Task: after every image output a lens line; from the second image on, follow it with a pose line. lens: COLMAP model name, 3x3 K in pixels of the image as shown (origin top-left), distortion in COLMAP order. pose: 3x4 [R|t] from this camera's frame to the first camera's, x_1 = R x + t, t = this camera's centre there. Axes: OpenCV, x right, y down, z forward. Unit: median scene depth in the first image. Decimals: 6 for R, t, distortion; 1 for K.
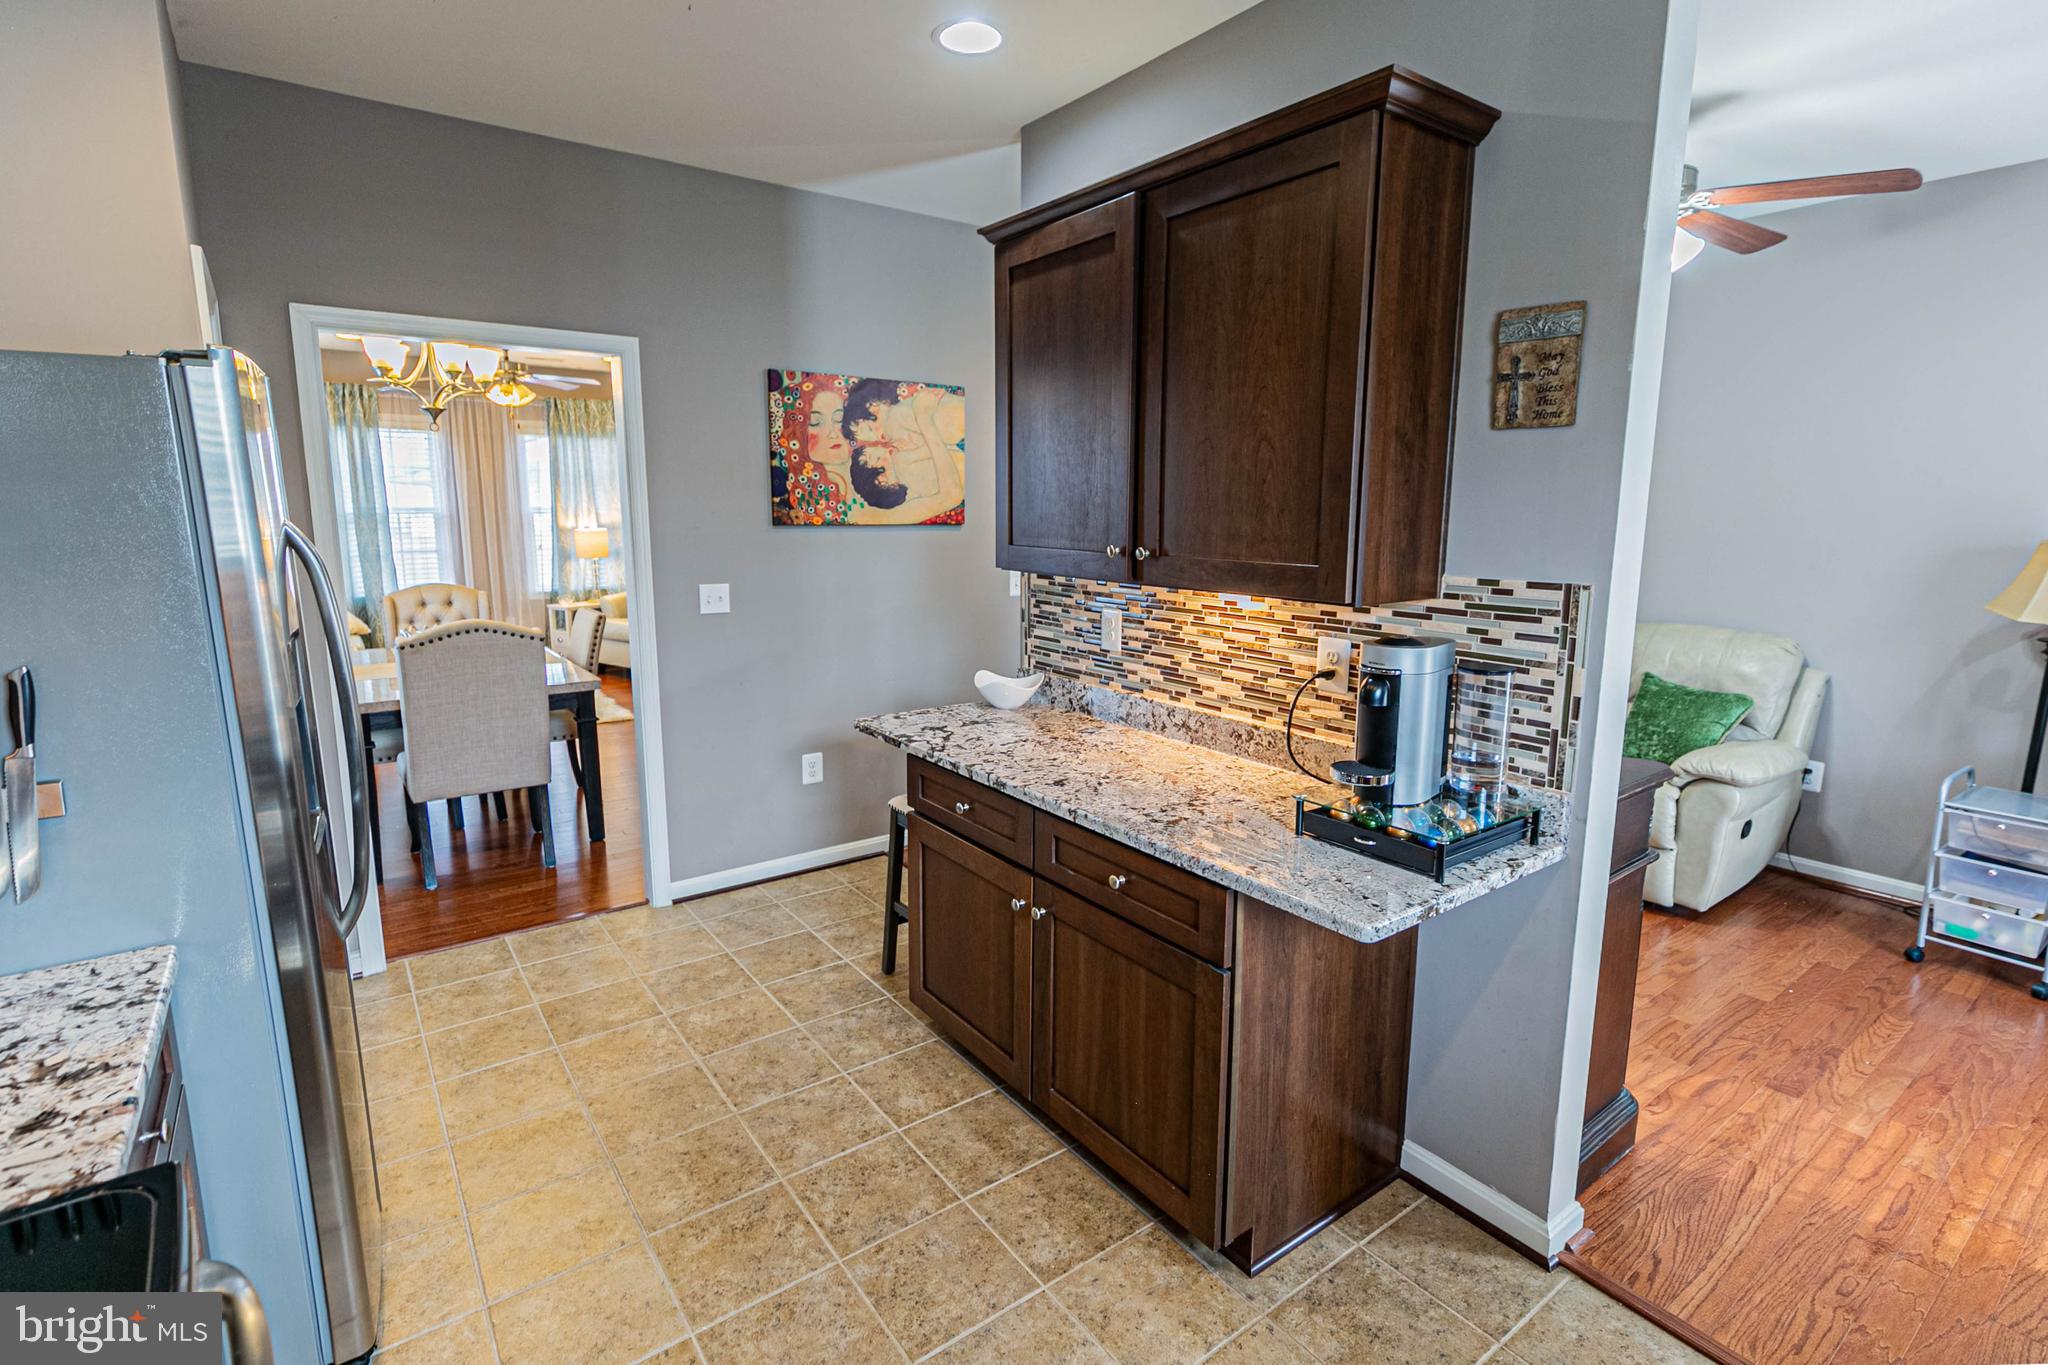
lens RADIAL K [[942.7, 0, 1058.3], [0, 942.7, 669.3], [0, 0, 1]] dist [0.009231, -0.002634]
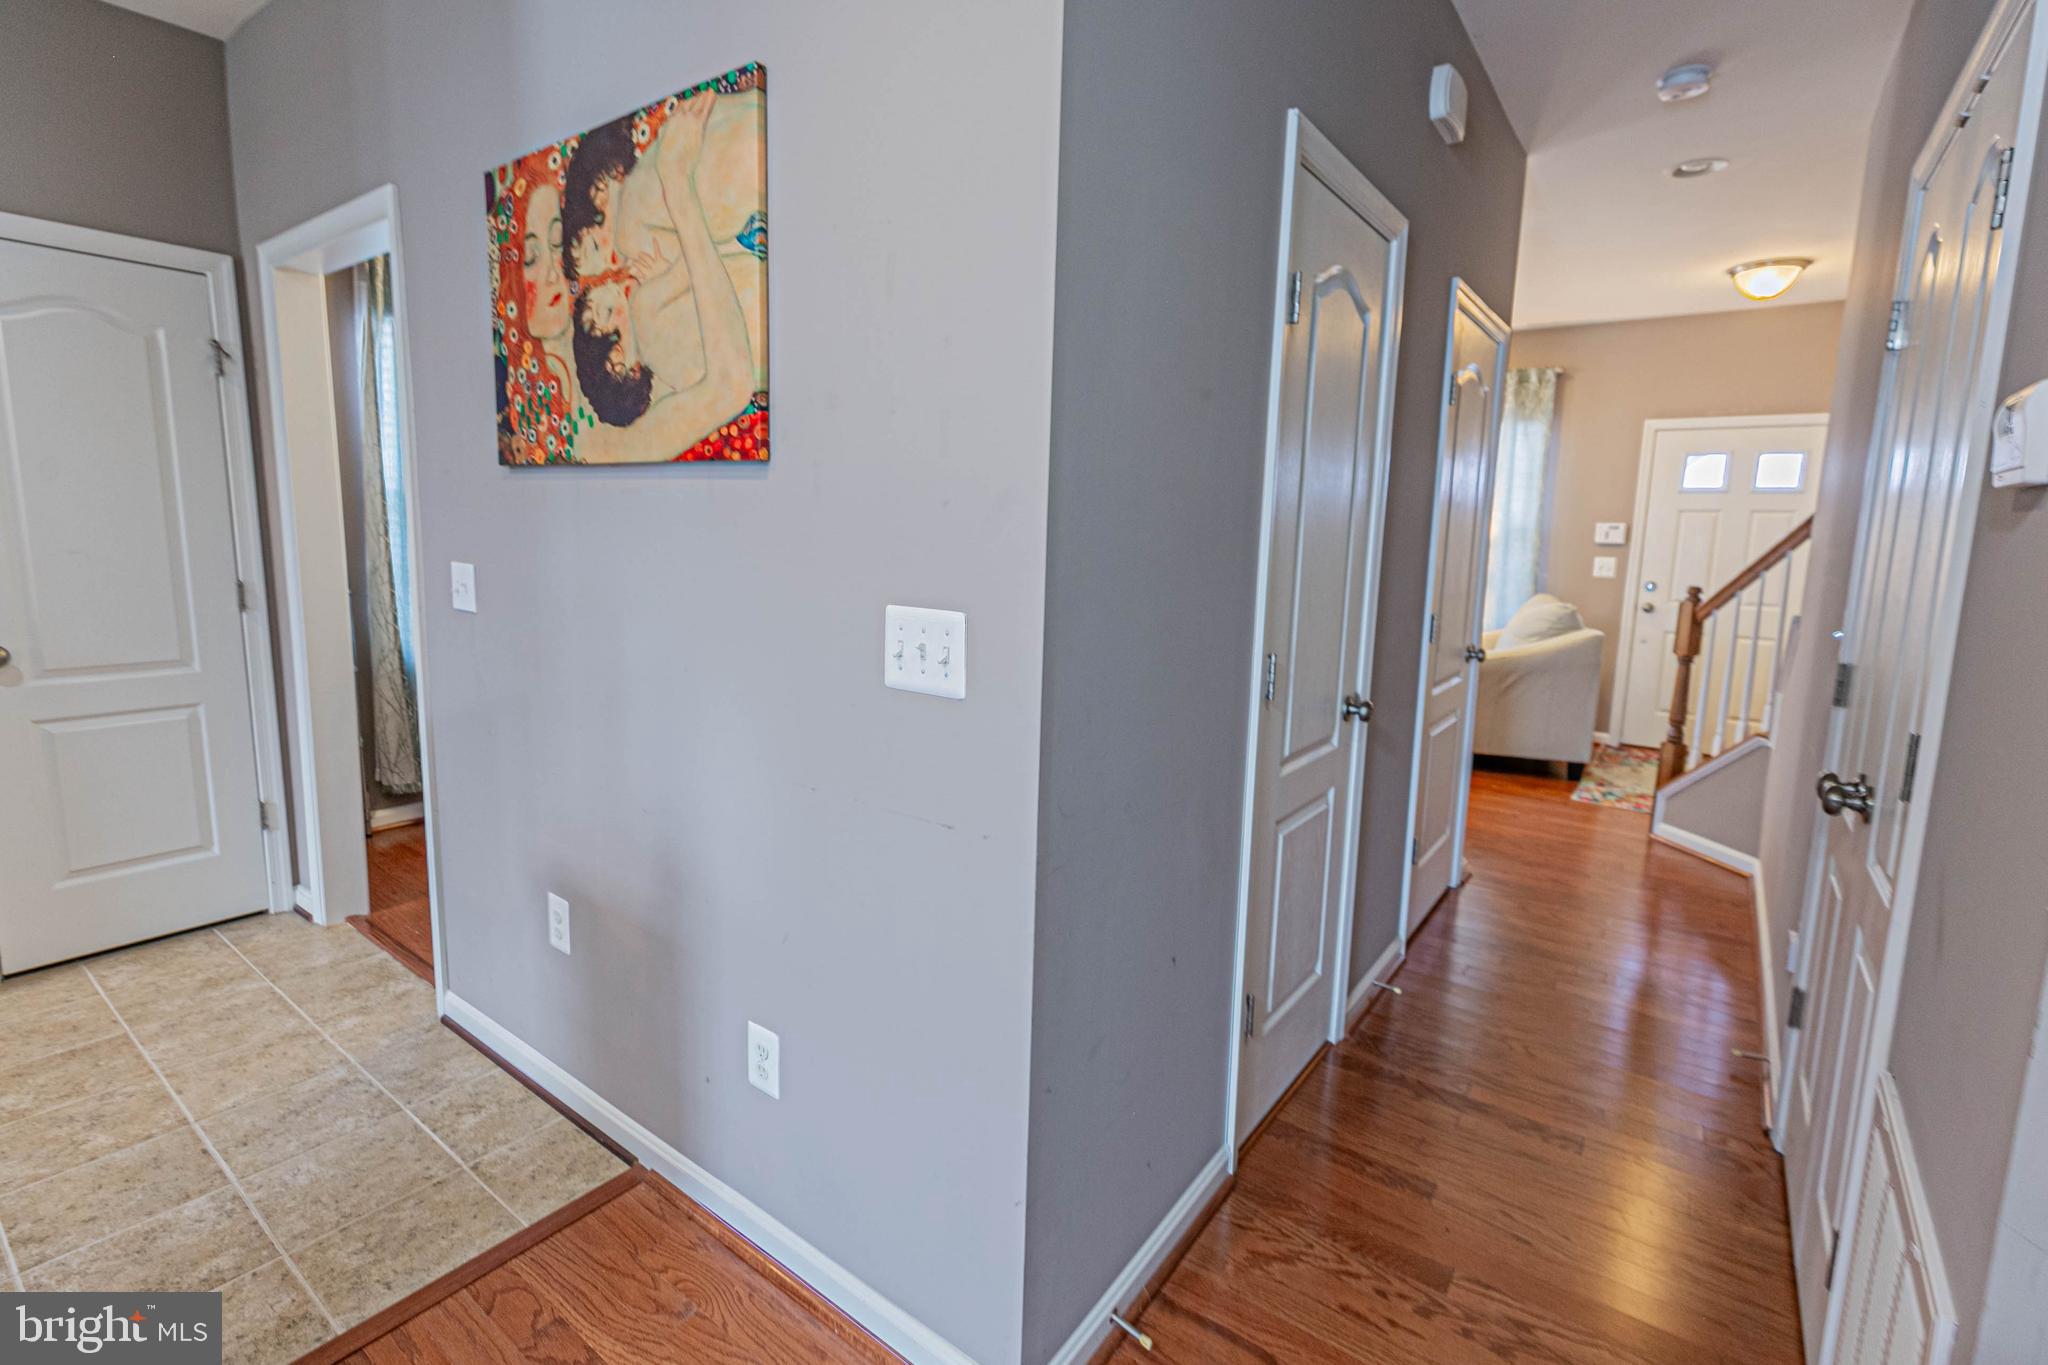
lens RADIAL K [[942.7, 0, 1005.0], [0, 942.7, 661.9], [0, 0, 1]] dist [0.009231, -0.002634]
pose [[0.261131, 0.142322, -0.954754, 0.317997], [-0.189427, 0.977396, 0.093888, -0.148791], [0.946535, 0.156340, 0.282188, 1.143208]]
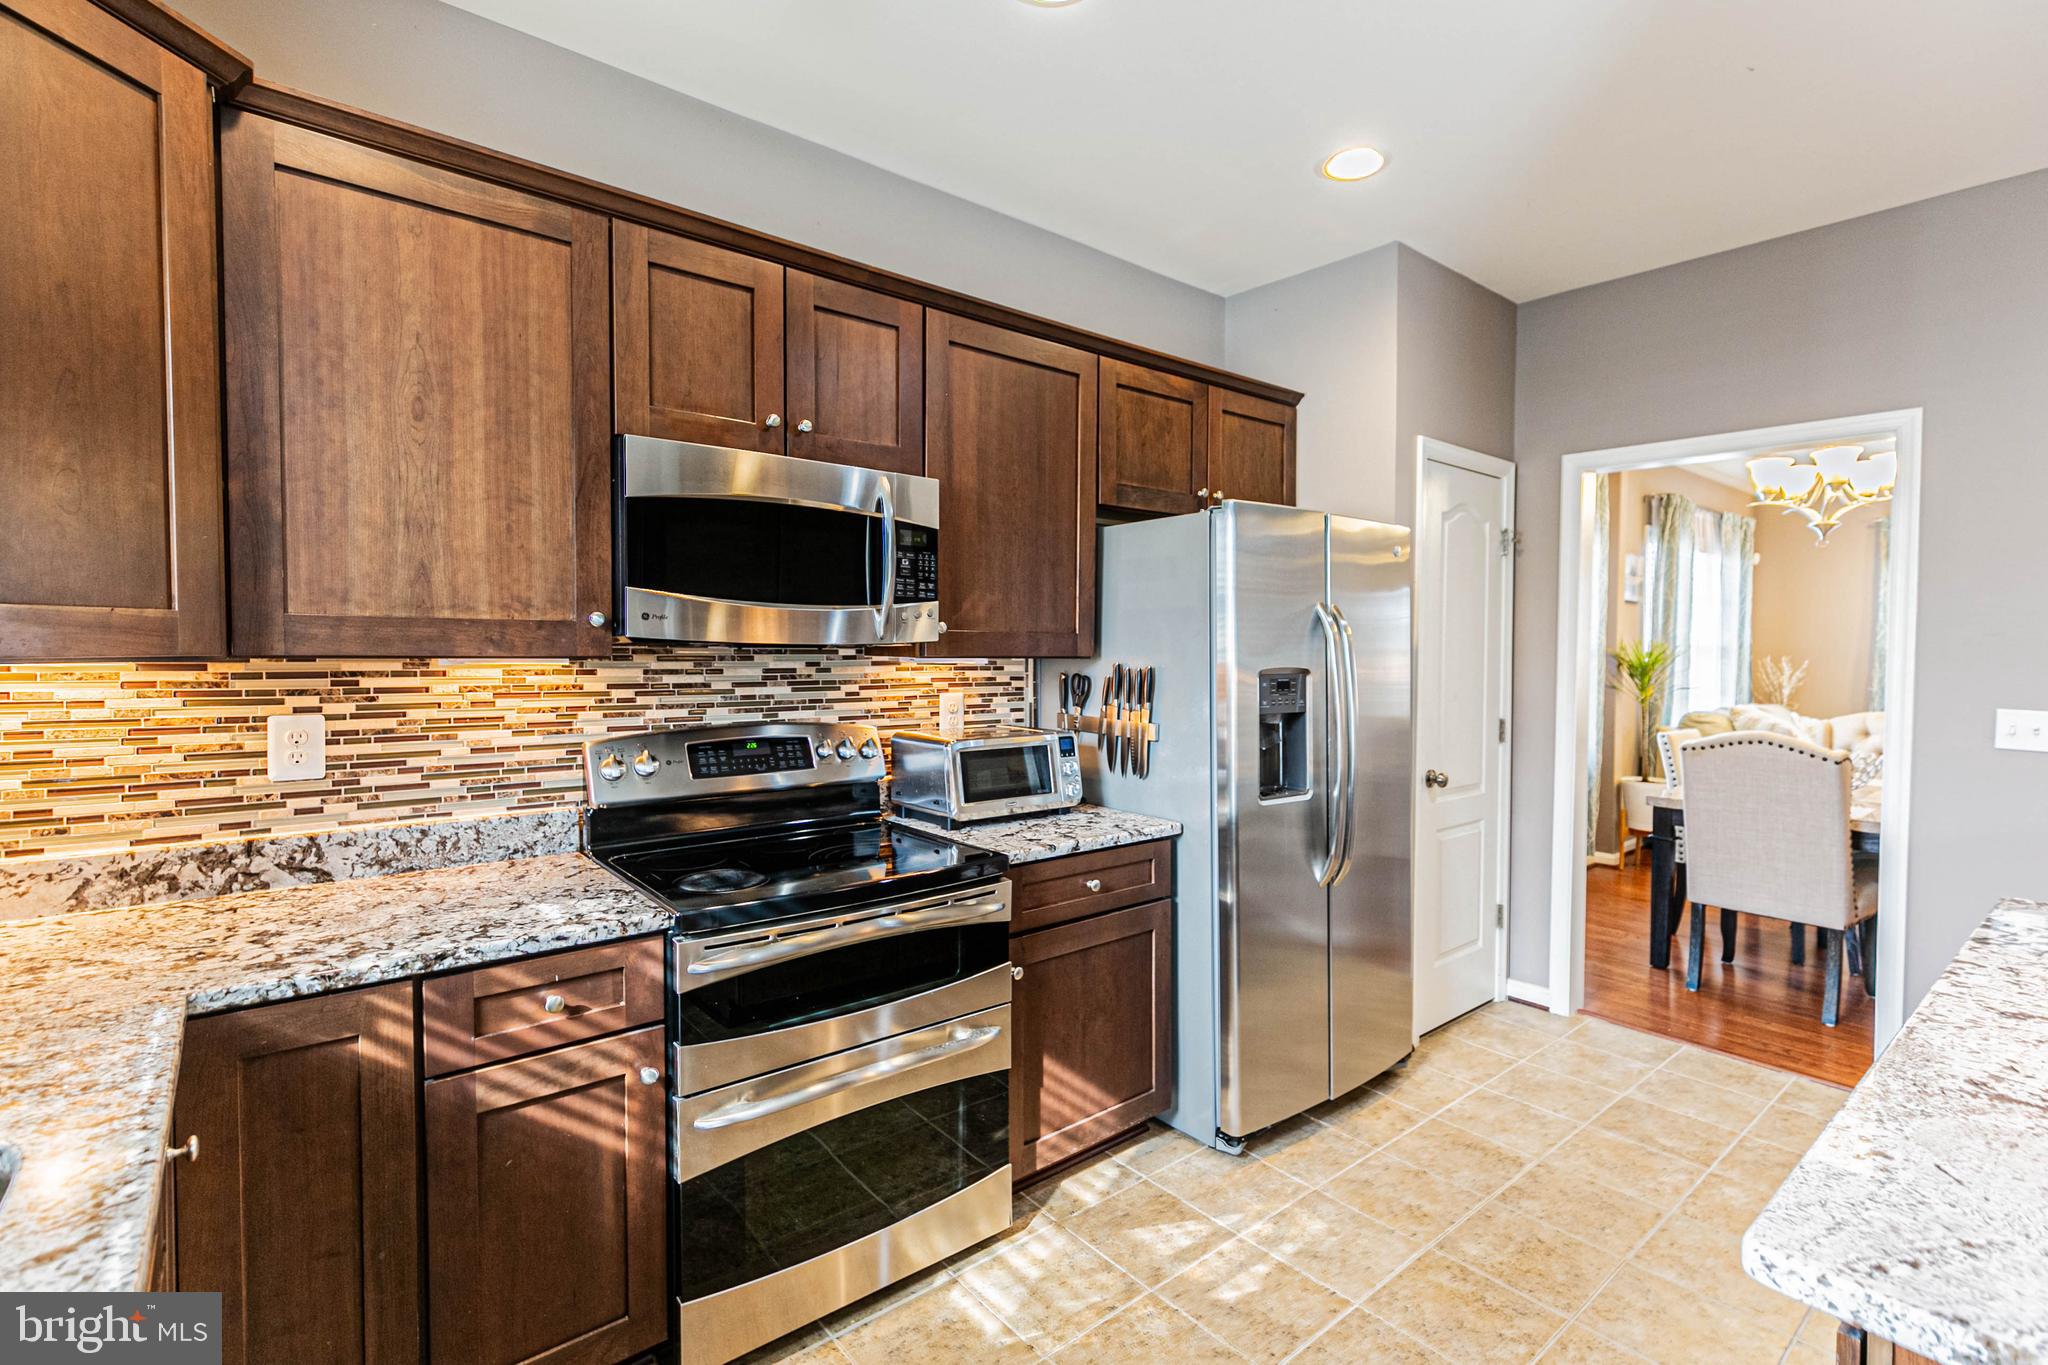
lens RADIAL K [[942.7, 0, 1021.8], [0, 942.7, 686.5], [0, 0, 1]] dist [0.009231, -0.002634]
pose [[0.028762, 0.039055, -0.998823, 0.332079], [-0.183419, 0.982476, 0.033134, 0.009236], [0.982614, 0.182250, 0.035422, 0.204925]]
